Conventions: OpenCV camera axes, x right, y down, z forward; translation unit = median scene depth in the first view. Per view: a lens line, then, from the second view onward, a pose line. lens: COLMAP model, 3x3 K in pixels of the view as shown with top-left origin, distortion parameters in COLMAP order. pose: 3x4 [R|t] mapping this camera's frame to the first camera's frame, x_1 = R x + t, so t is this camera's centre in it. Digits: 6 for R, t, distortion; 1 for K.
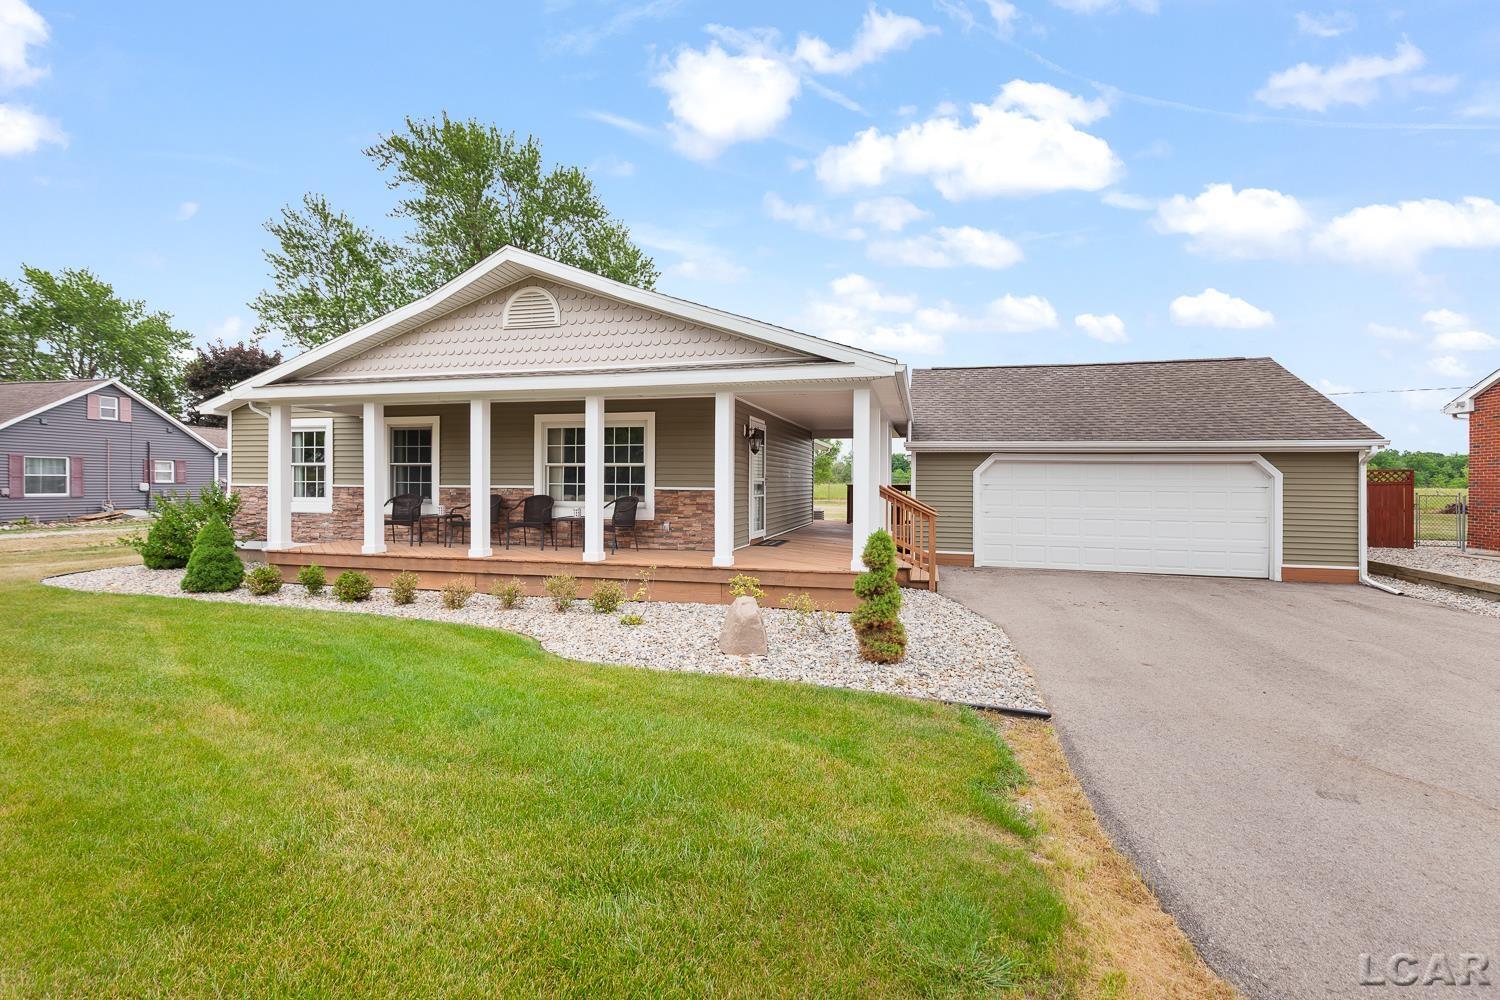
lens RADIAL K [[664.1, 0, 747.5], [0, 664.1, 476.1], [0, 0, 1]] dist [0.002803, -0.000186]
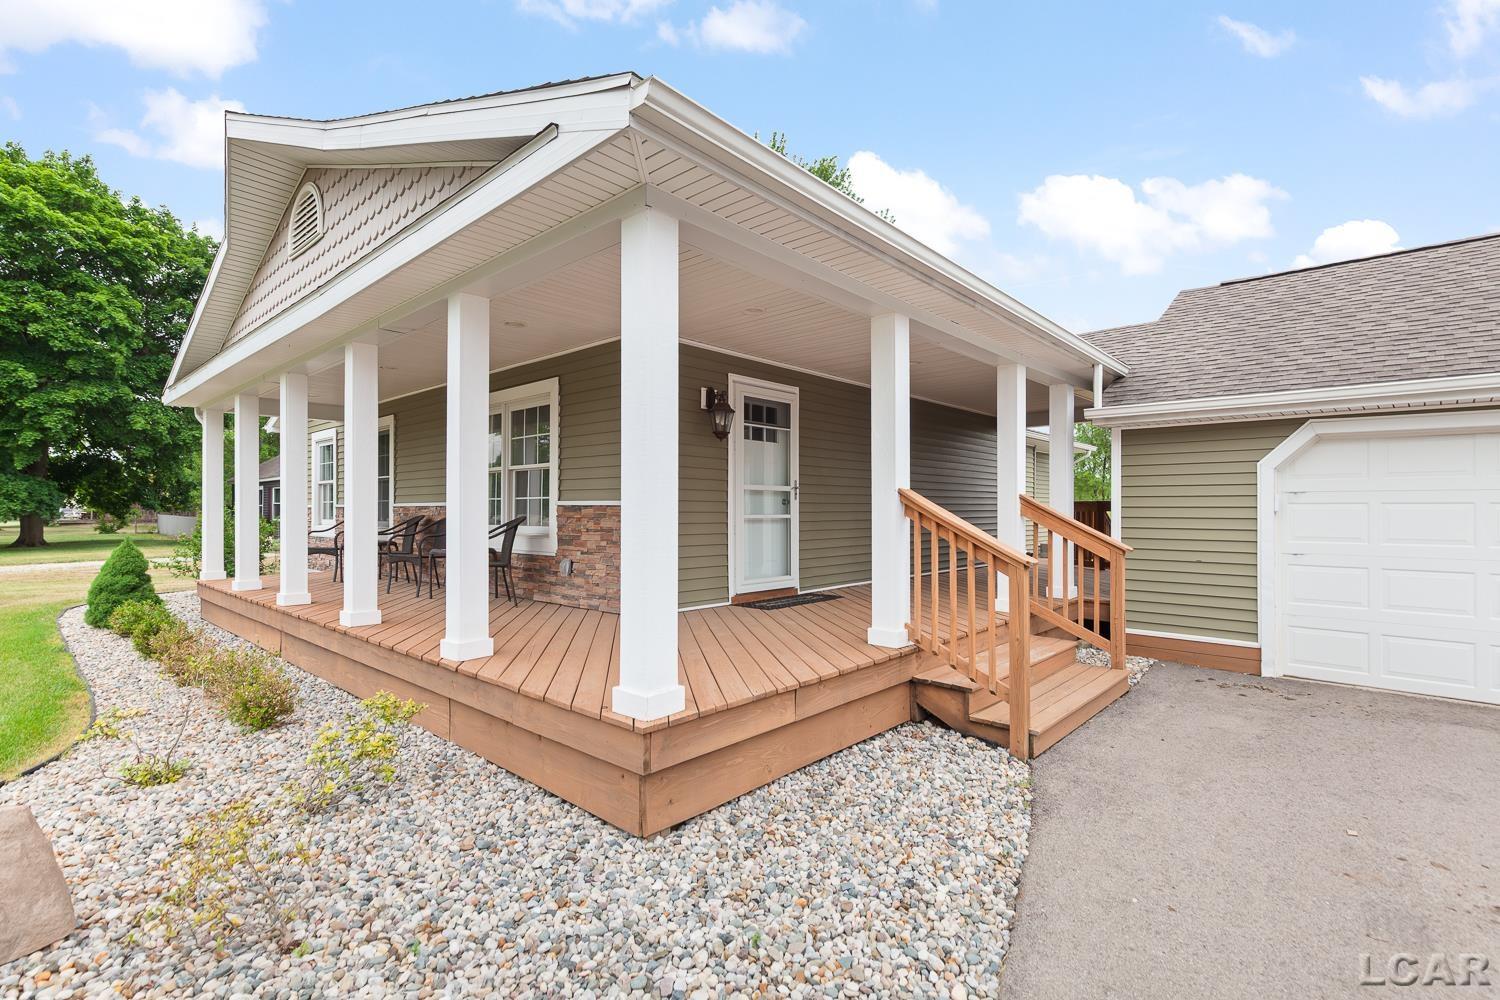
lens RADIAL K [[676.0, 0, 754.7], [0, 676.0, 497.6], [0, 0, 1]] dist [0.003827, -0.000329]
pose [[0.890070, -0.014766, -0.455584, 0.287123], [0.010461, 0.999874, -0.011969, 0.021410], [0.455703, 0.005887, 0.890112, 0.510758]]
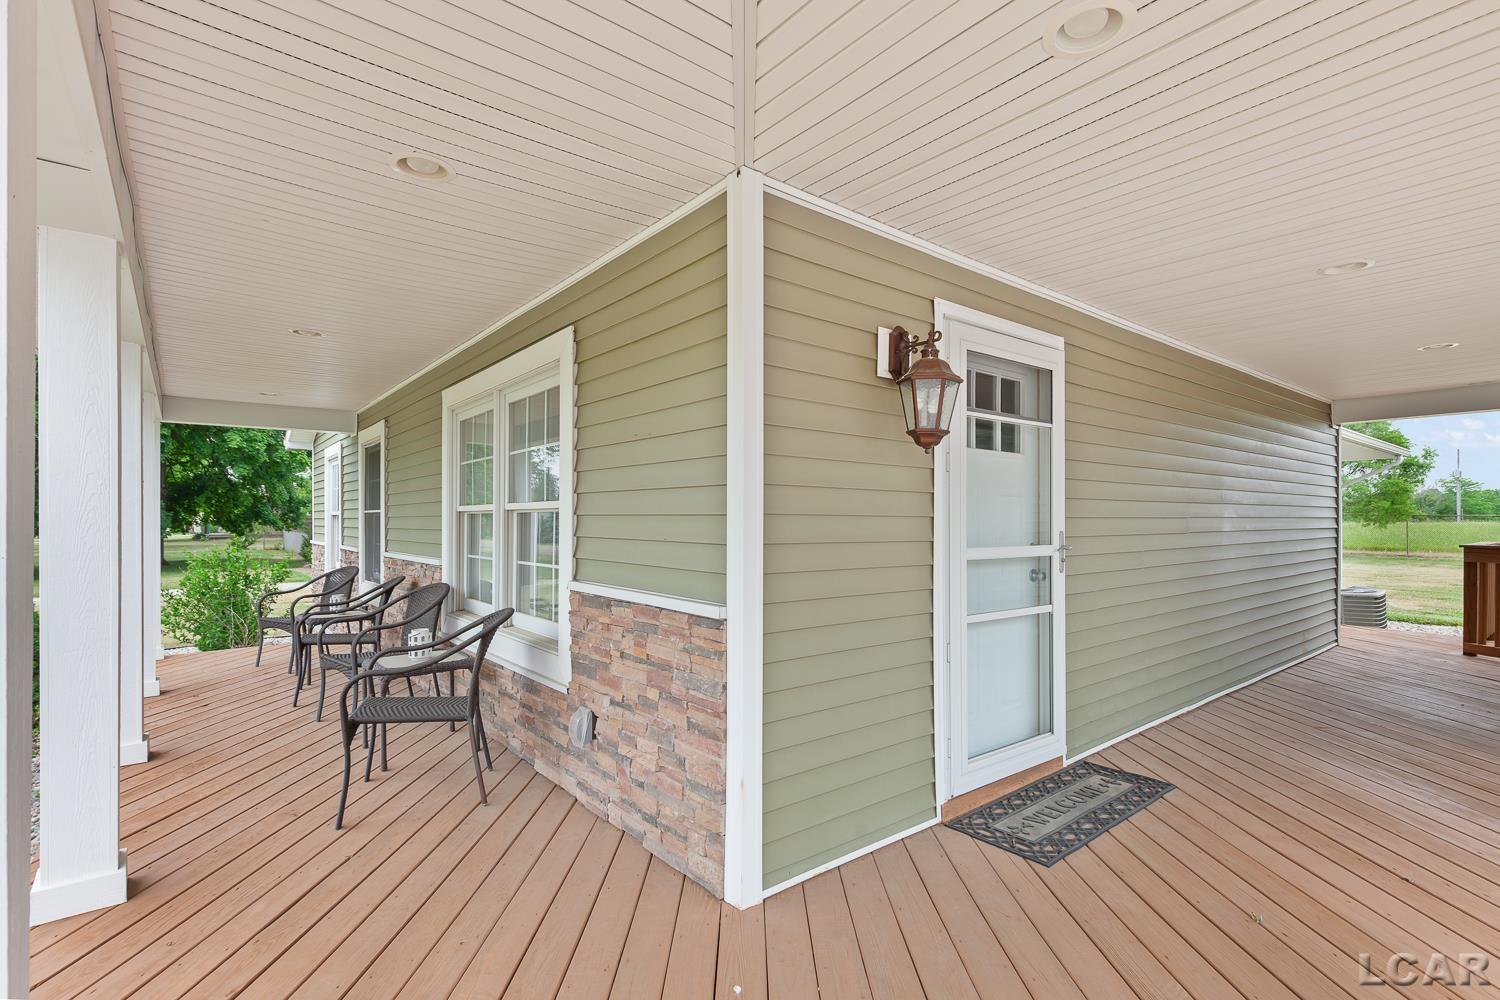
lens RADIAL K [[695.2, 0, 753.4], [0, 695.2, 516.3], [0, 0, 1]] dist [0.001203, -0.000074]
pose [[0.805303, -0.009853, -0.592781, 0.103451], [0.011489, 0.999933, -0.001012, -0.010540], [0.592751, -0.005996, 0.805363, 0.764956]]
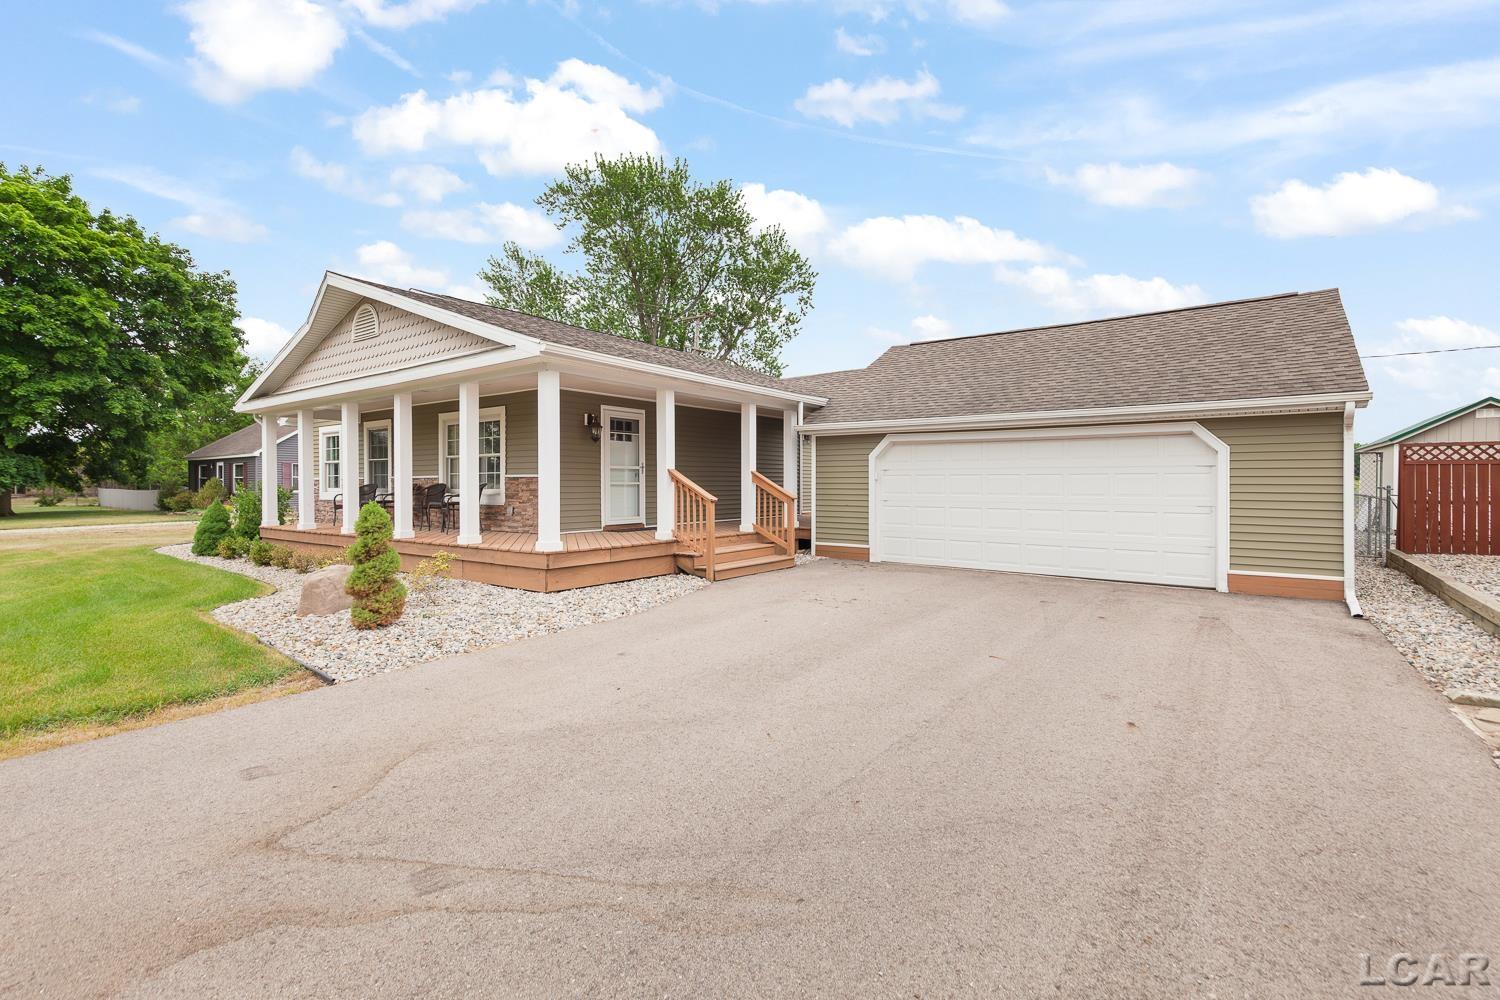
lens RADIAL K [[664.1, 0, 747.5], [0, 664.1, 476.1], [0, 0, 1]] dist [0.002803, -0.000186]
pose [[0.930400, -0.013000, -0.366315, 0.601678], [0.012253, 0.999915, -0.004366, 0.026919], [0.366341, -0.000427, 0.930481, 0.126248]]
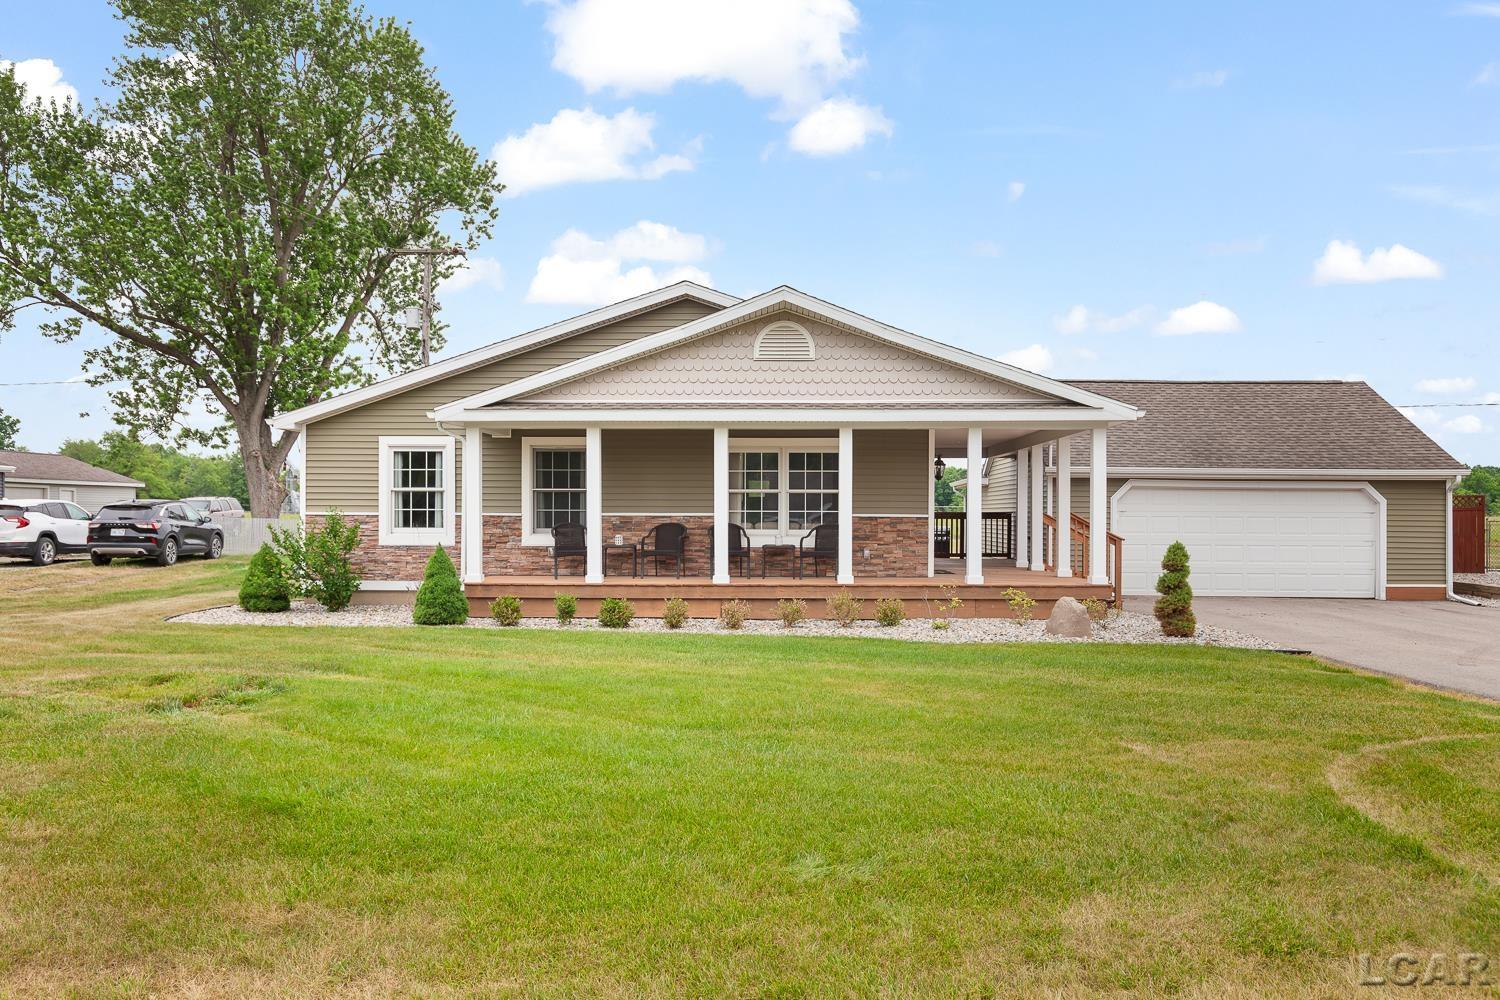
lens RADIAL K [[1140.9, 0, 750.0], [0, 1140.9, 500.0], [0, 0, 1]] dist [-0.007420, 0.006032]
pose [[0.975659, -0.000342, 0.219293, -0.632850], [0.000302, 1.000000, 0.000213, -0.004679], [-0.219293, -0.000141, 0.975659, -0.599186]]
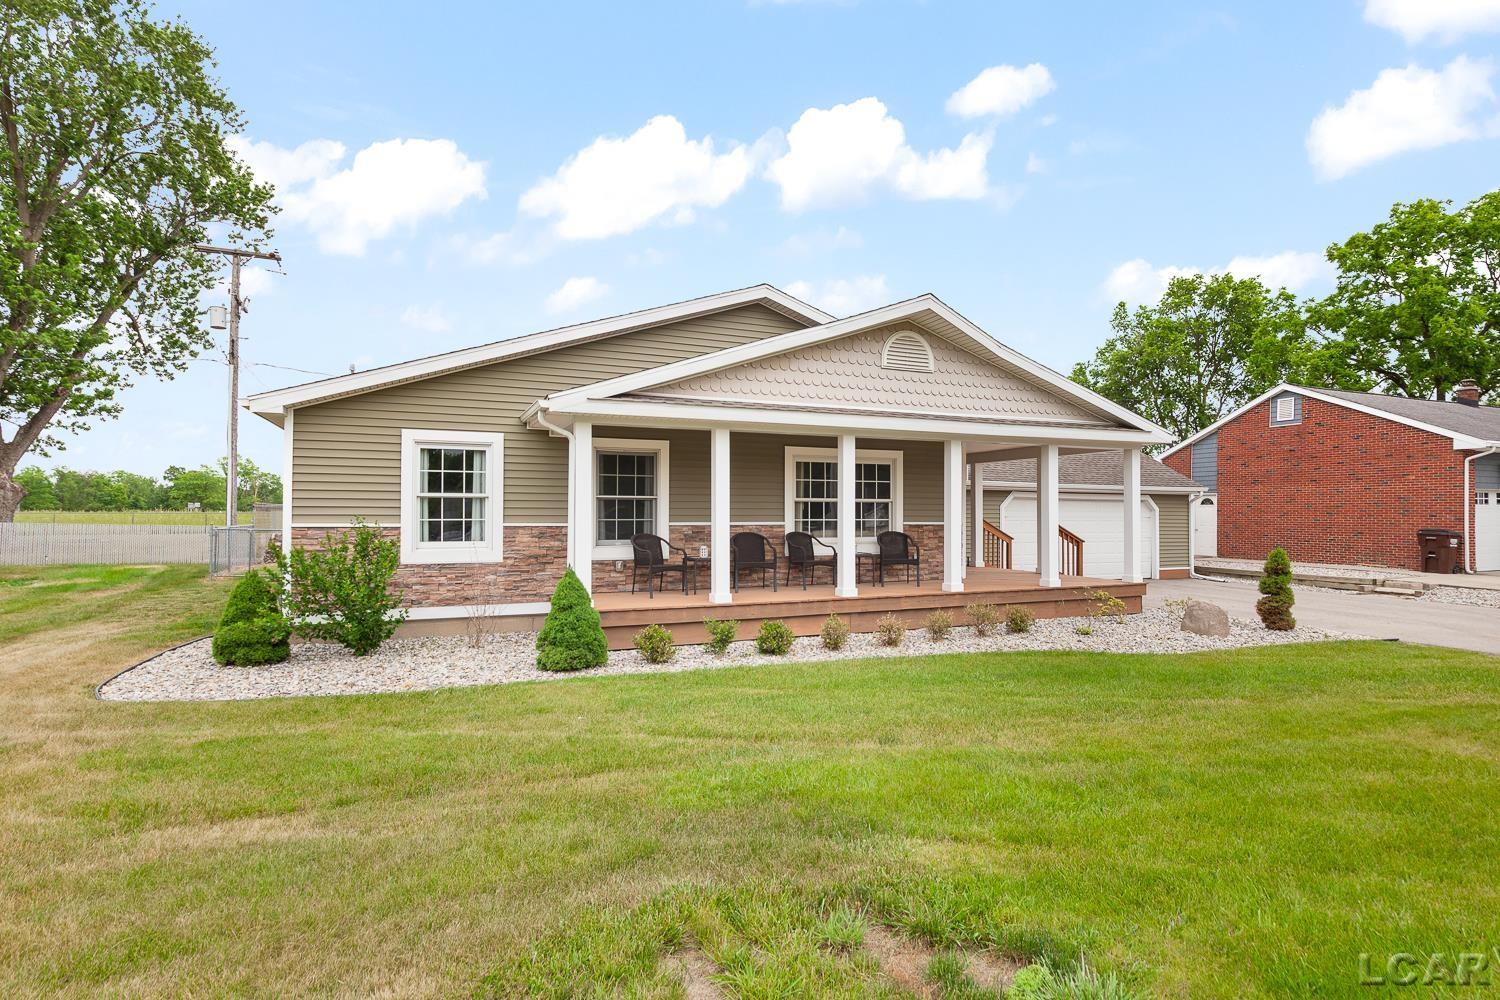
lens RADIAL K [[783.6, 0, 792.9], [0, 783.6, 495.4], [0, 0, 1]] dist [0.005400, -0.000479]
pose [[0.779590, 0.009634, 0.626216, -1.012415], [-0.005110, 0.999946, -0.009022, -0.013459], [-0.626269, 0.003834, 0.779597, 0.131092]]
